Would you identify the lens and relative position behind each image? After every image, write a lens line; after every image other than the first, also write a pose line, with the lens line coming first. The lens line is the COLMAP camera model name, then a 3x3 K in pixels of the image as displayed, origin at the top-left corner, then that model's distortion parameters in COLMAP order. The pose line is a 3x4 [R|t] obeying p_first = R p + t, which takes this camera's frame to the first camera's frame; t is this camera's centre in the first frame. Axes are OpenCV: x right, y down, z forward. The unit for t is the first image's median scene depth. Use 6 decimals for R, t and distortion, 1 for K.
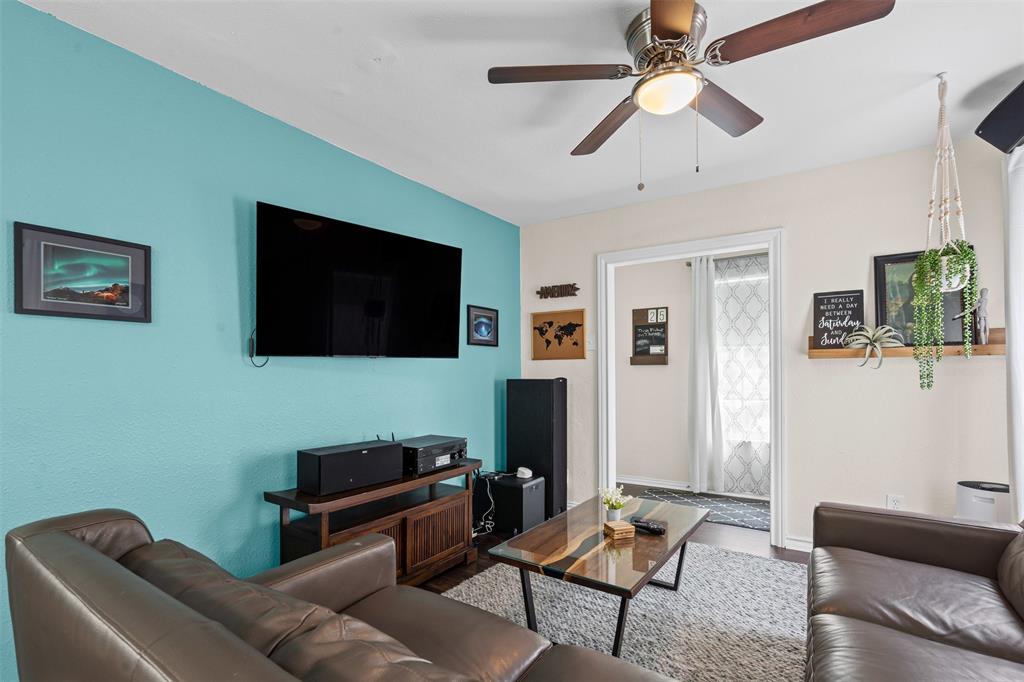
lens RADIAL K [[467.1, 0, 540.5], [0, 467.1, 369.3], [0, 0, 1]] dist [-0.006714, 0.001972]
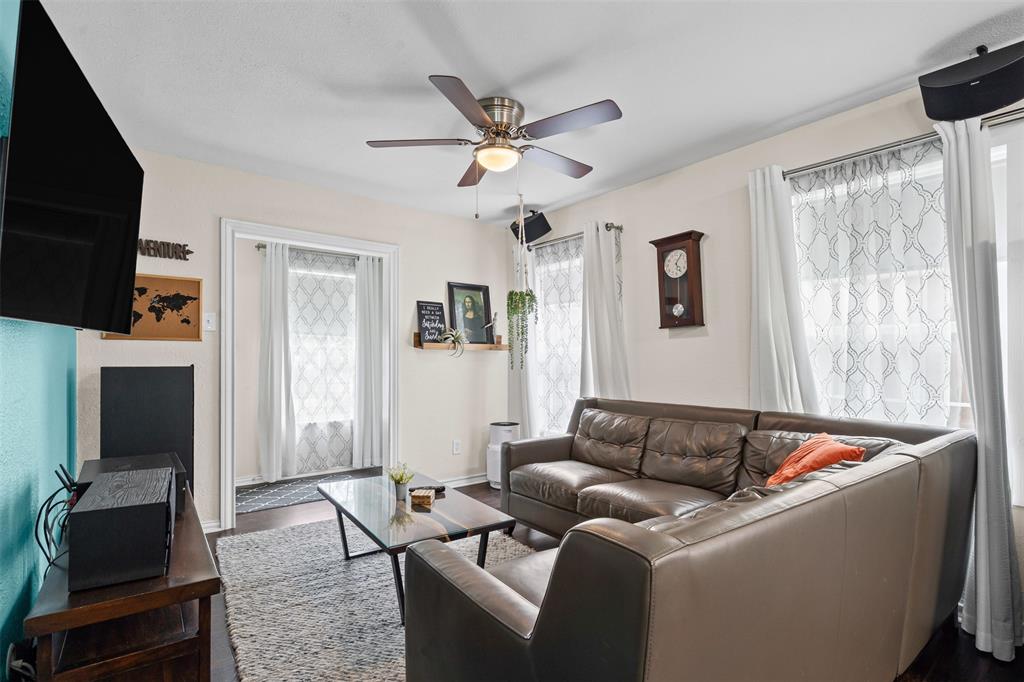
lens RADIAL K [[467.1, 0, 507.2], [0, 467.1, 345.8], [0, 0, 1]] dist [-0.006714, 0.001972]
pose [[0.362496, 0.031877, 0.931440, -0.460910], [-0.010536, 0.999491, -0.030105, 0.004359], [-0.931926, 0.001099, 0.362647, 0.214650]]
